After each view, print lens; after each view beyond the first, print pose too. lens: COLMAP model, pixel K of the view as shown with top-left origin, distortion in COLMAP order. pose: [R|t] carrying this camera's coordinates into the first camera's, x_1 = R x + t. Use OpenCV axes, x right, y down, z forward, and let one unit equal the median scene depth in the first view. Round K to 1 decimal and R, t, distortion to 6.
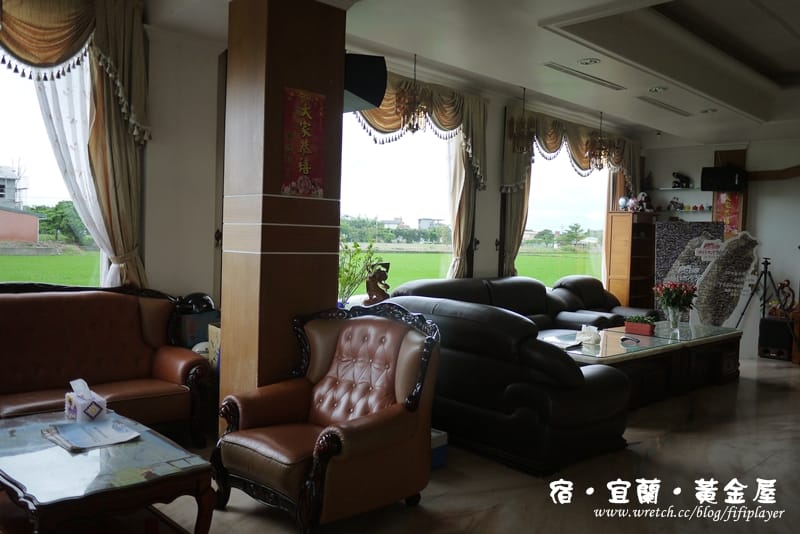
lens RADIAL K [[673.6, 0, 400.0], [0, 673.6, 267.0], [0, 0, 1]] dist [-0.005604, -0.002780]
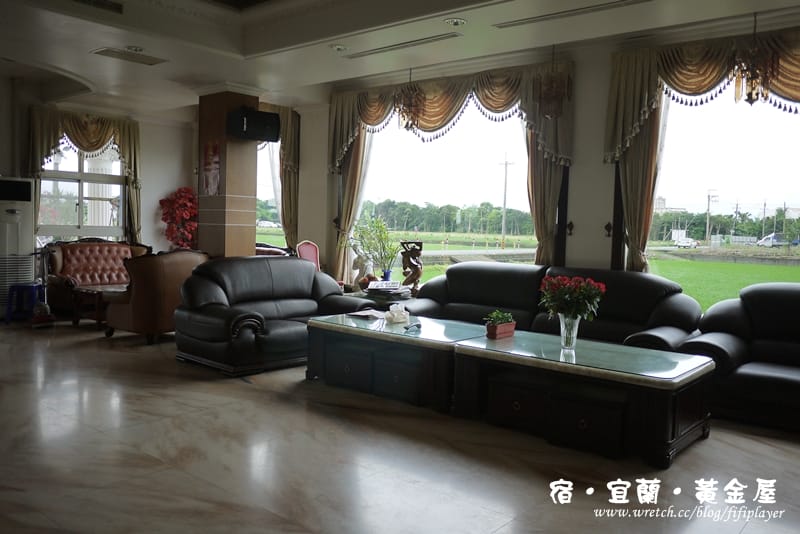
lens RADIAL K [[673.6, 0, 400.0], [0, 673.6, 267.0], [0, 0, 1]] dist [-0.005604, -0.002780]
pose [[0.084046, 0.023630, -0.996182, 1.131736], [-0.073403, 0.997149, 0.017460, 0.019047], [0.993755, 0.071656, 0.085541, 0.854538]]
